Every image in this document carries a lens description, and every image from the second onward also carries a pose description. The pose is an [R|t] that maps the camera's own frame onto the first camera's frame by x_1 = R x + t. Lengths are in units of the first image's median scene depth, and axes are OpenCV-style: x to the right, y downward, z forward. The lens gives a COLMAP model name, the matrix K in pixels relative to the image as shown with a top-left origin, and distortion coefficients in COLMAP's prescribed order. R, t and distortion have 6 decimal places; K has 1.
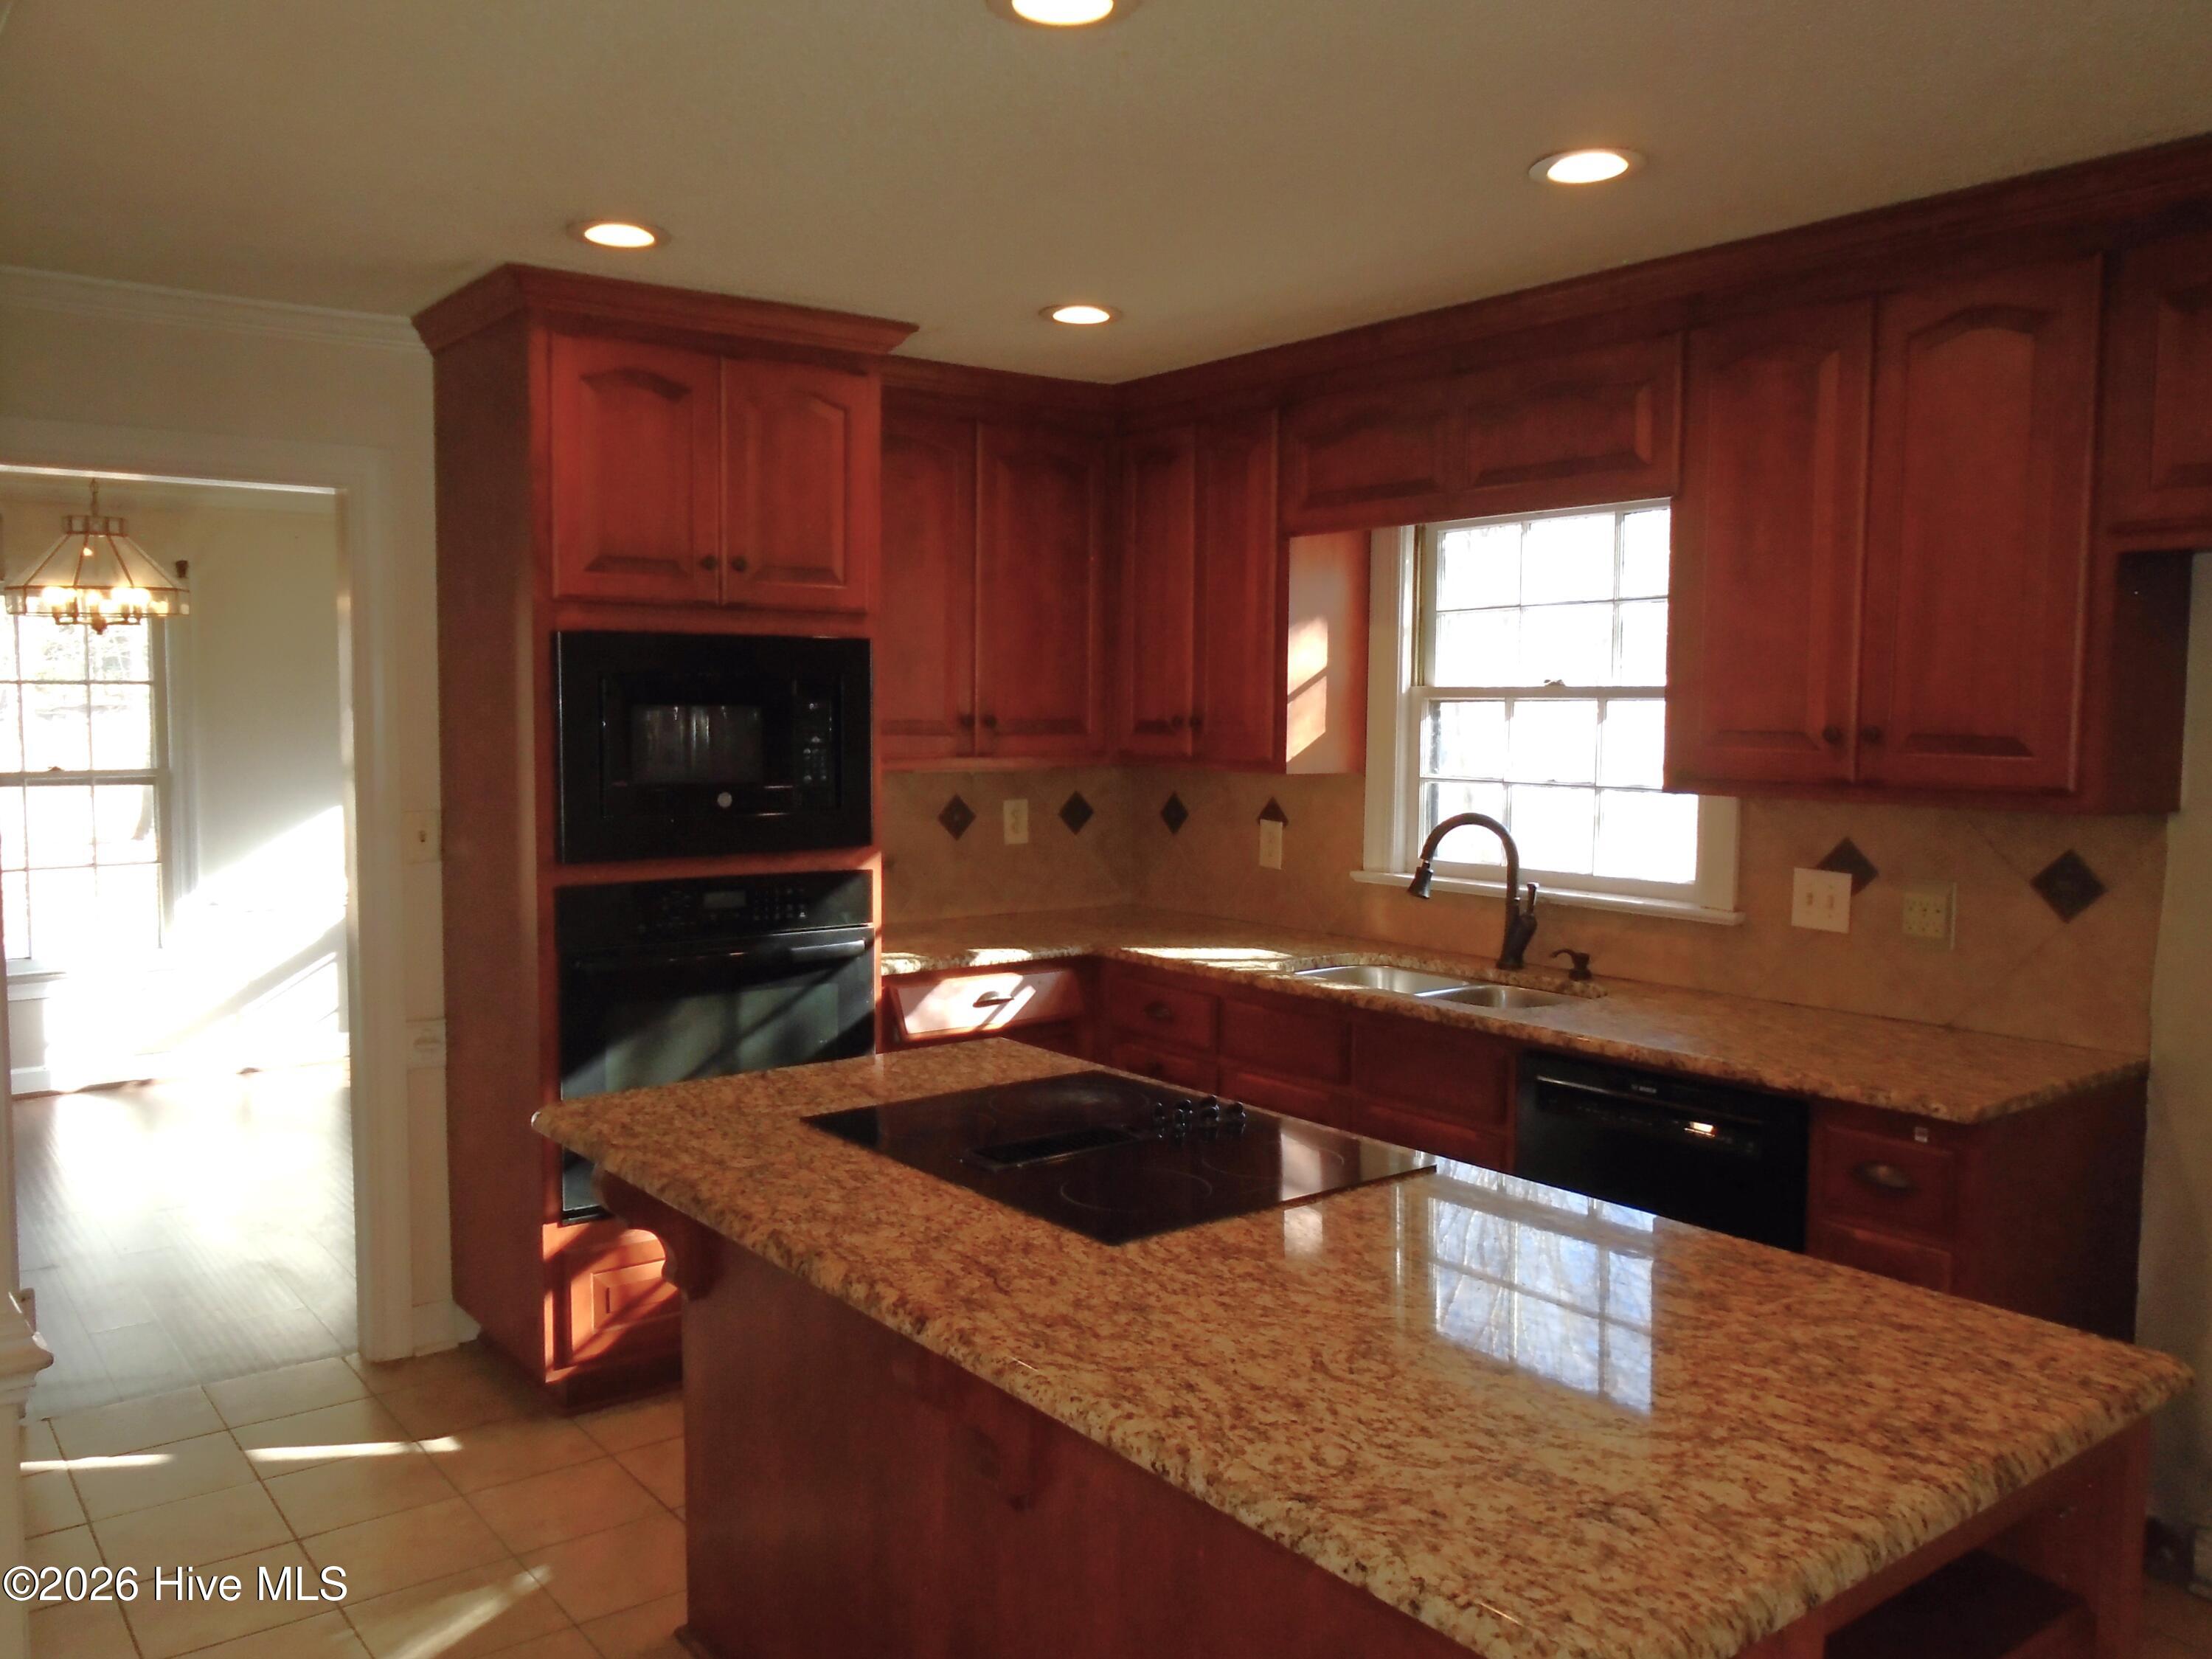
lens RADIAL K [[1737.5, 0, 1094.9], [0, 1737.5, 837.0], [0, 0, 1]] dist [0.004084, -0.004970]
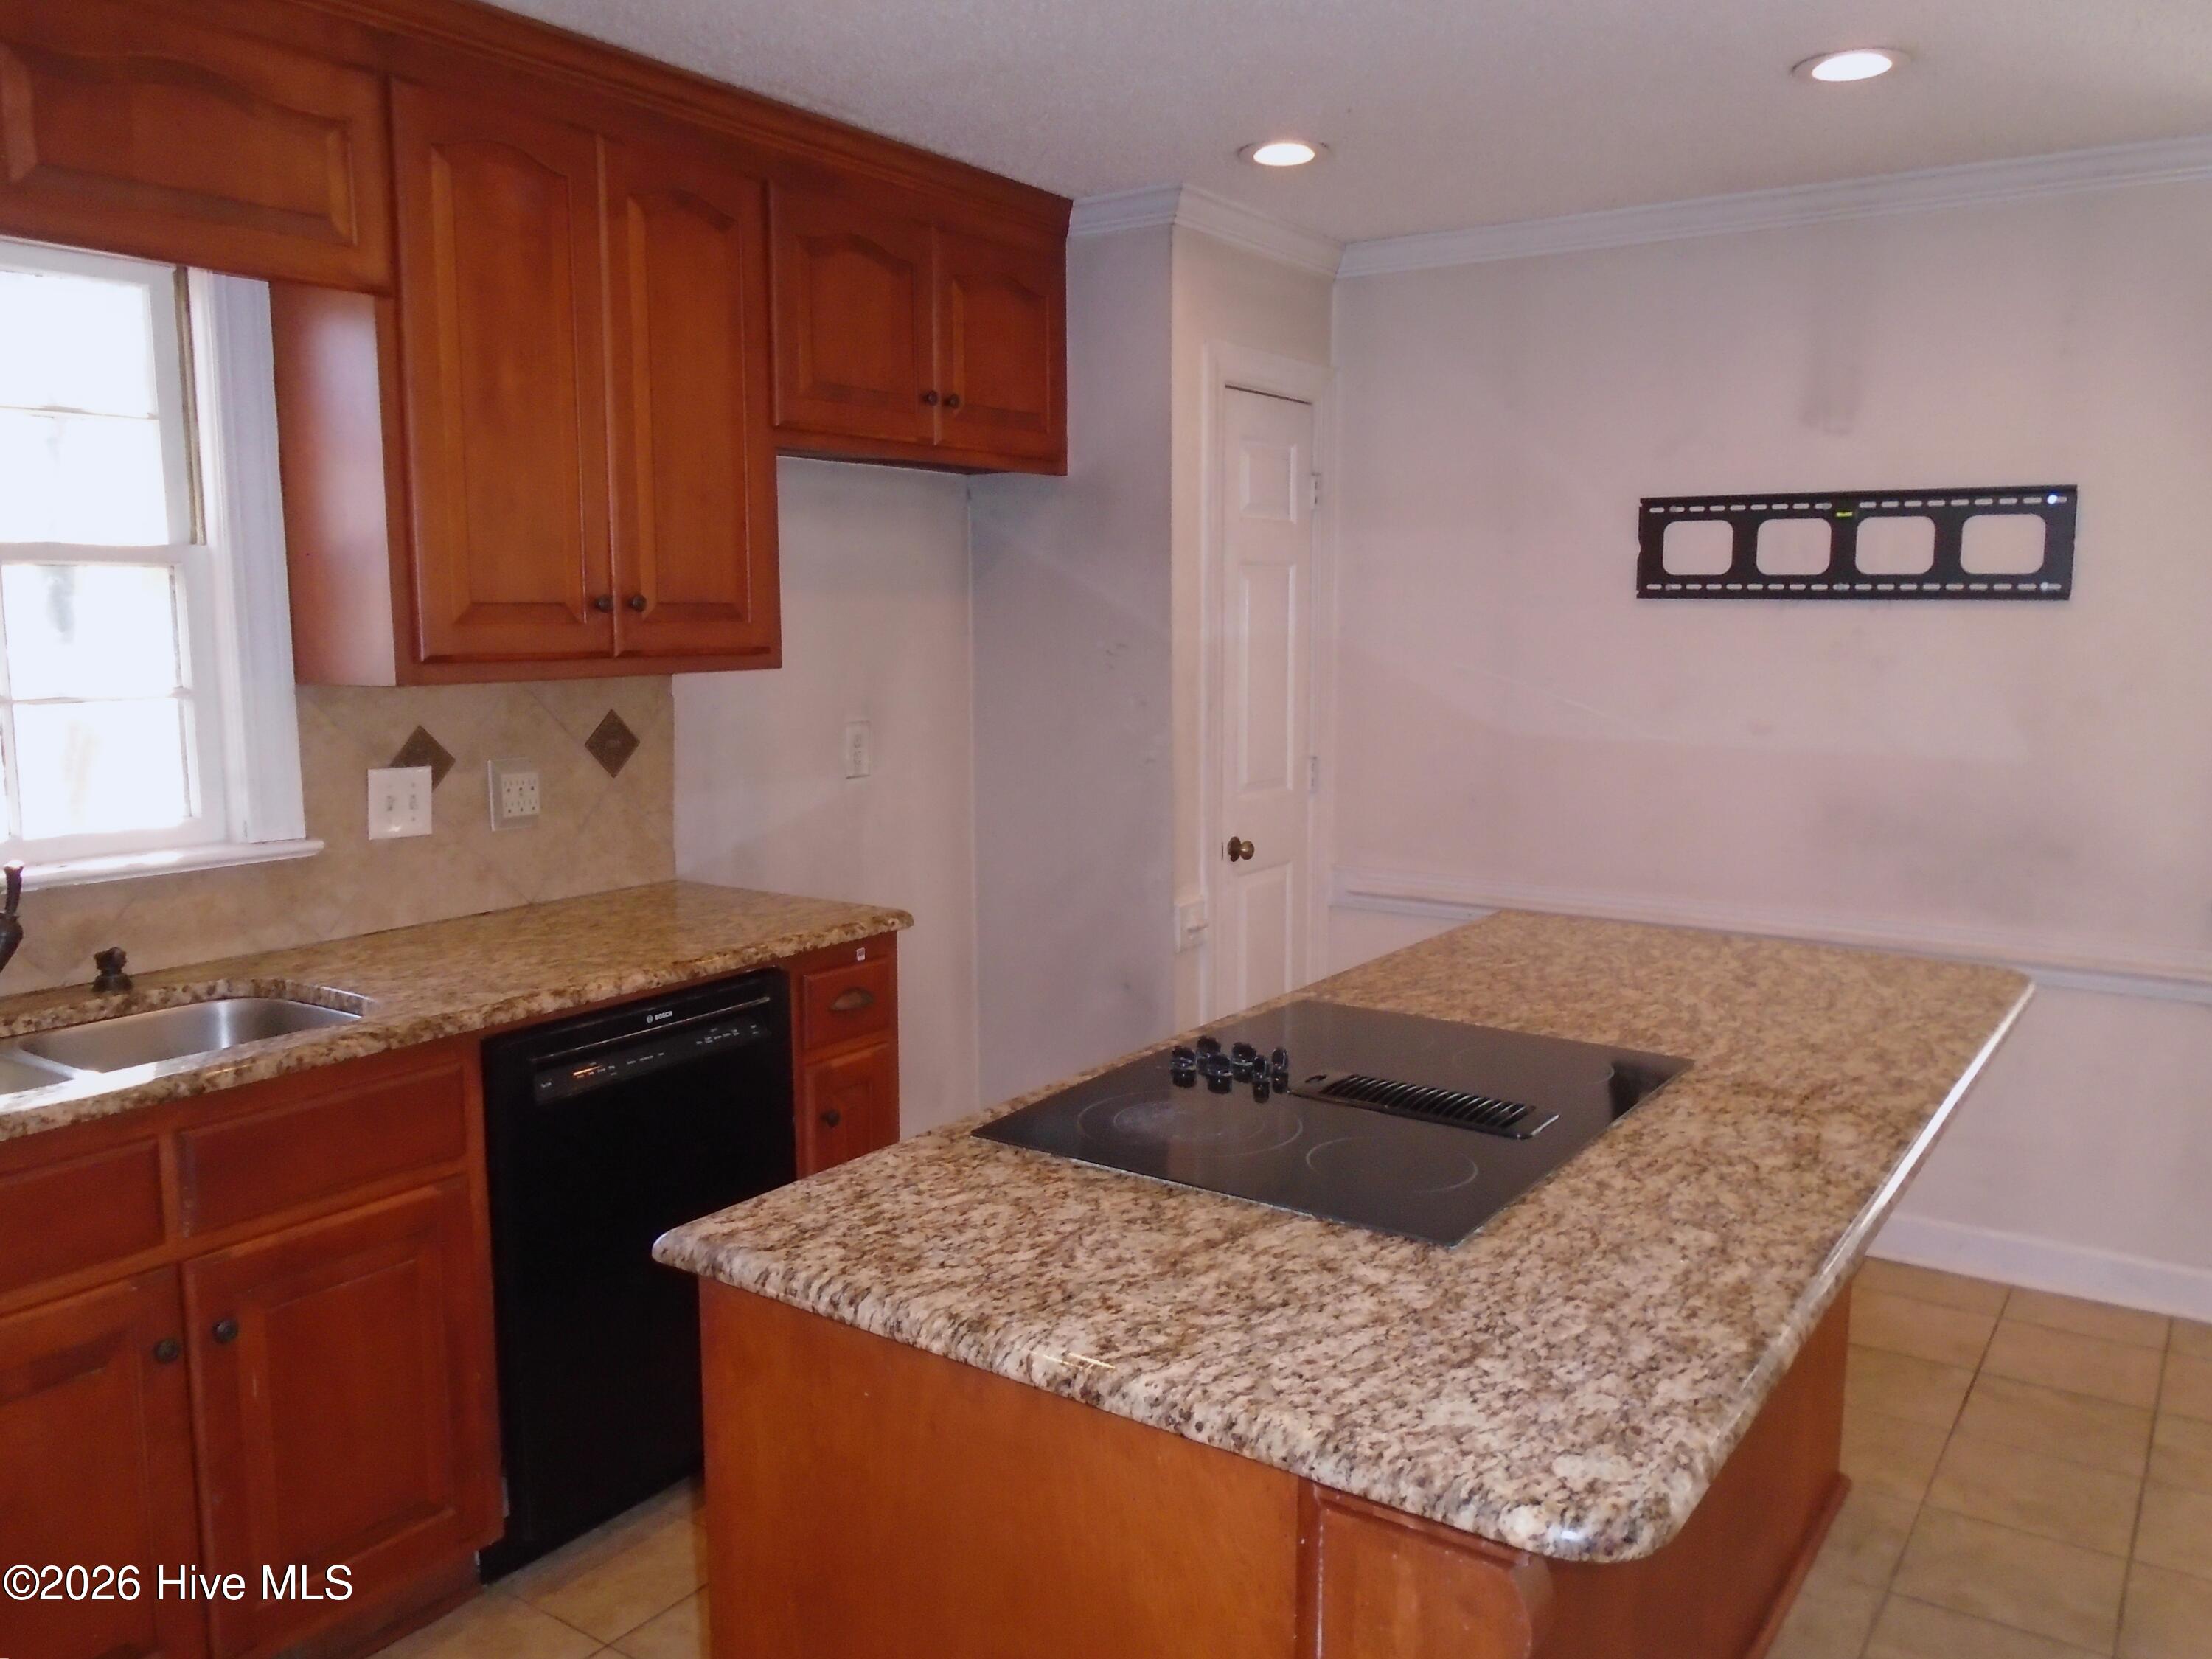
lens RADIAL K [[1737.4, 0, 1085.2], [0, 1737.4, 828.7], [0, 0, 1]] dist [0.004084, -0.004970]
pose [[-0.301976, -0.131879, 0.944150, -0.552212], [0.074947, 0.984036, 0.161422, -0.071186], [-0.950365, 0.119506, -0.287271, 1.032810]]
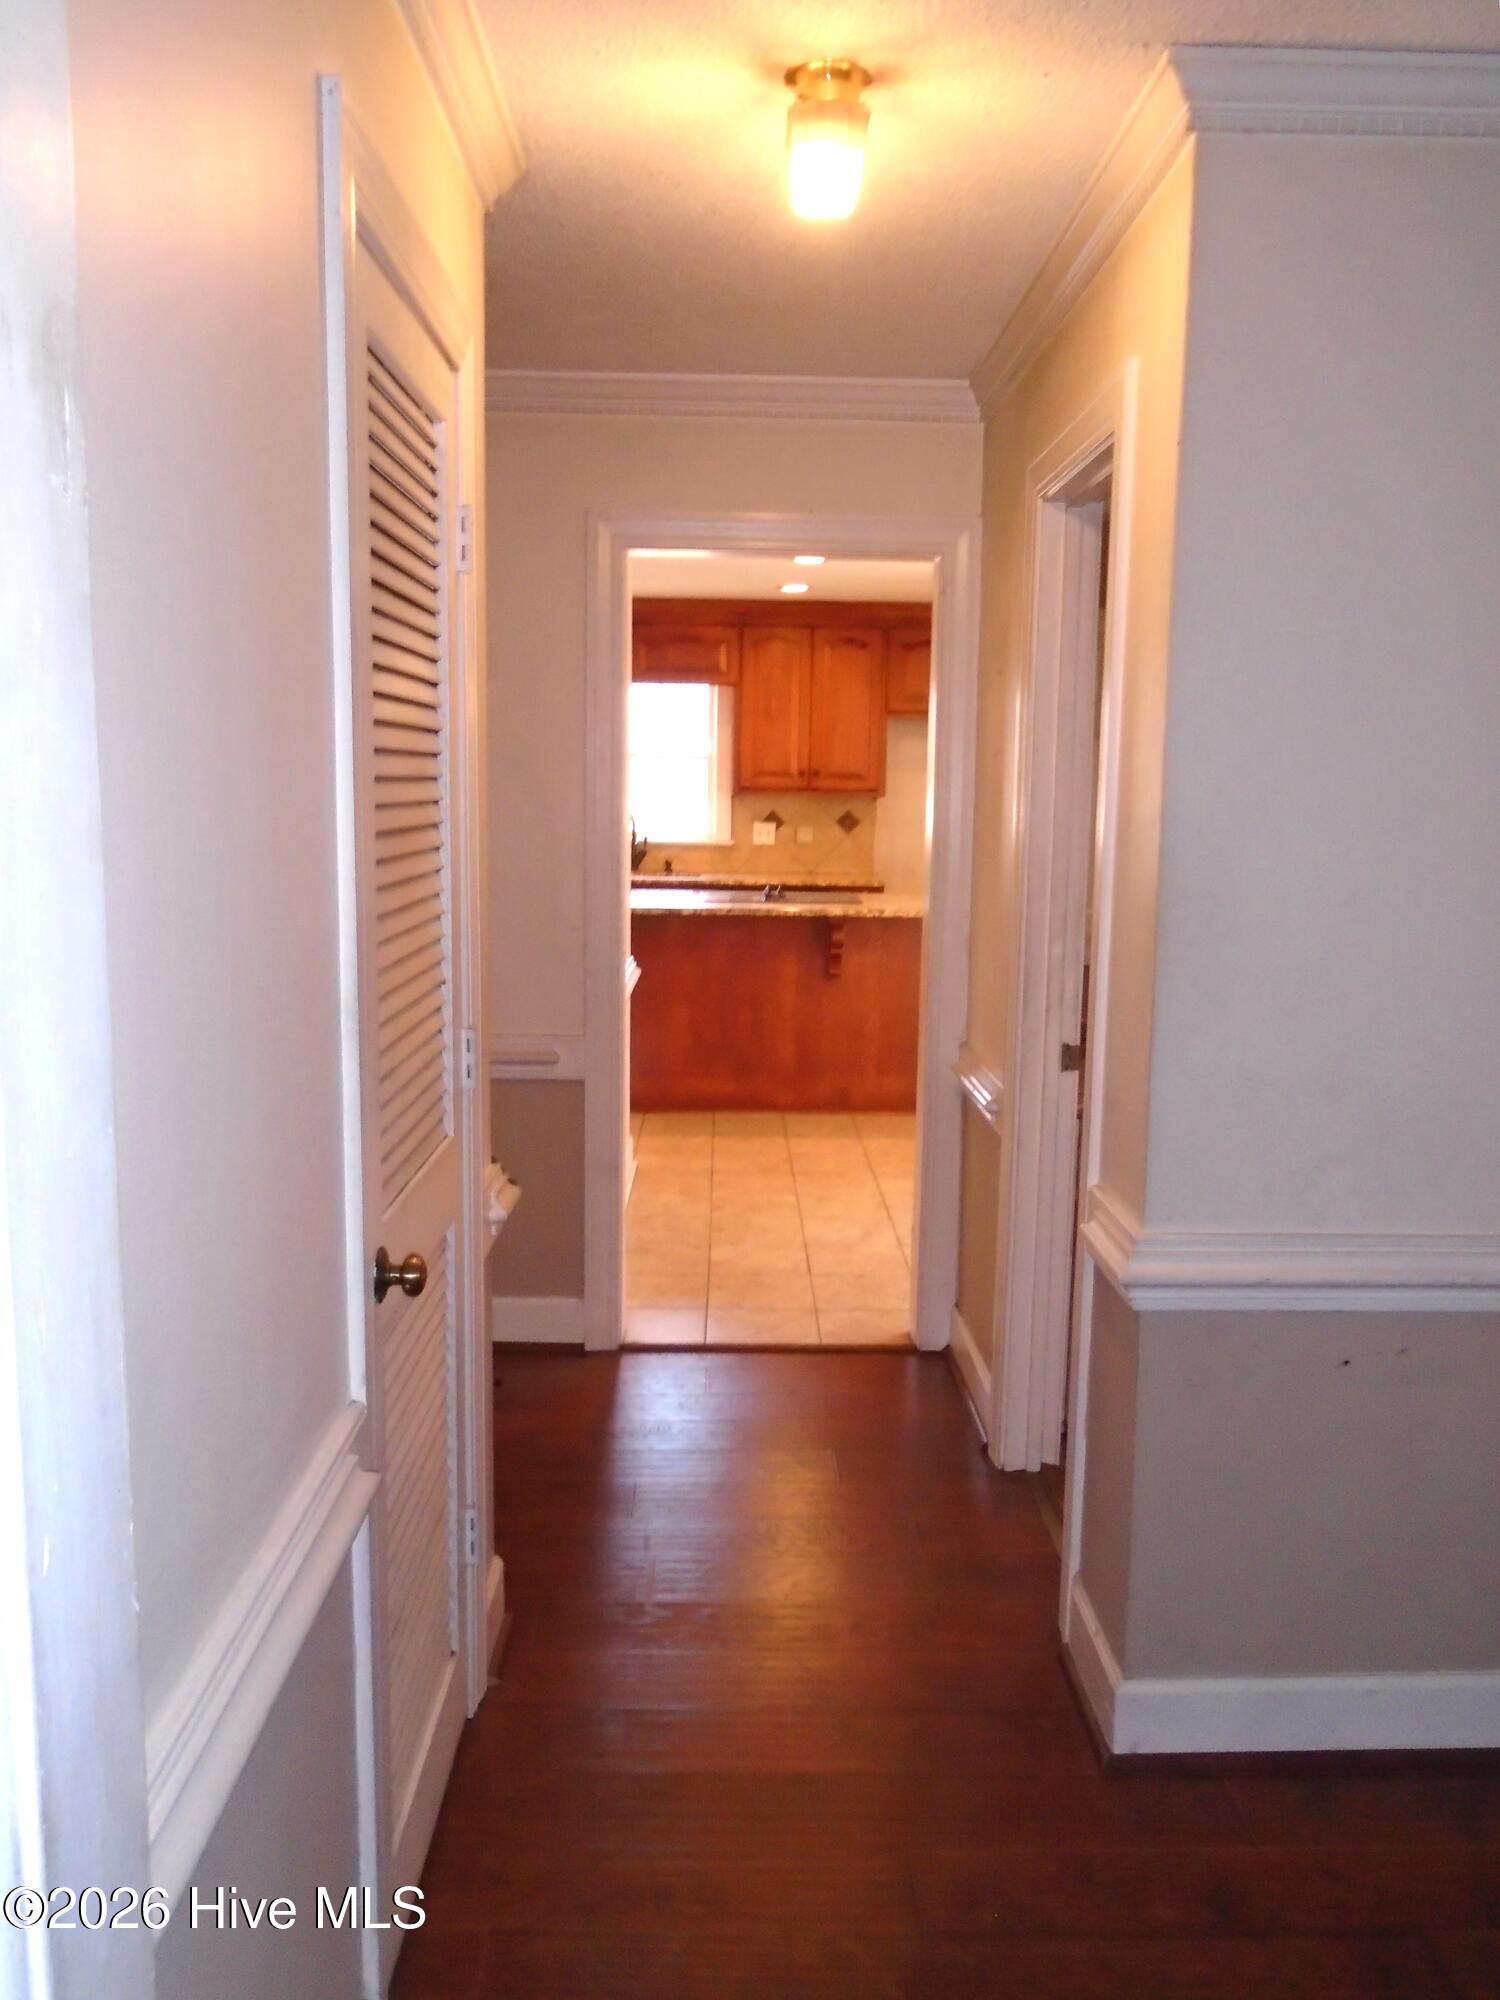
lens RADIAL K [[1570.9, 0, 746.1], [0, 1570.9, 995.7], [0, 0, 1]] dist [0.004084, -0.004970]
pose [[0.602265, -0.110965, 0.790546, -1.803086], [0.049594, 0.993580, 0.101682, 0.041979], [-0.796754, -0.022033, 0.603902, -0.559392]]
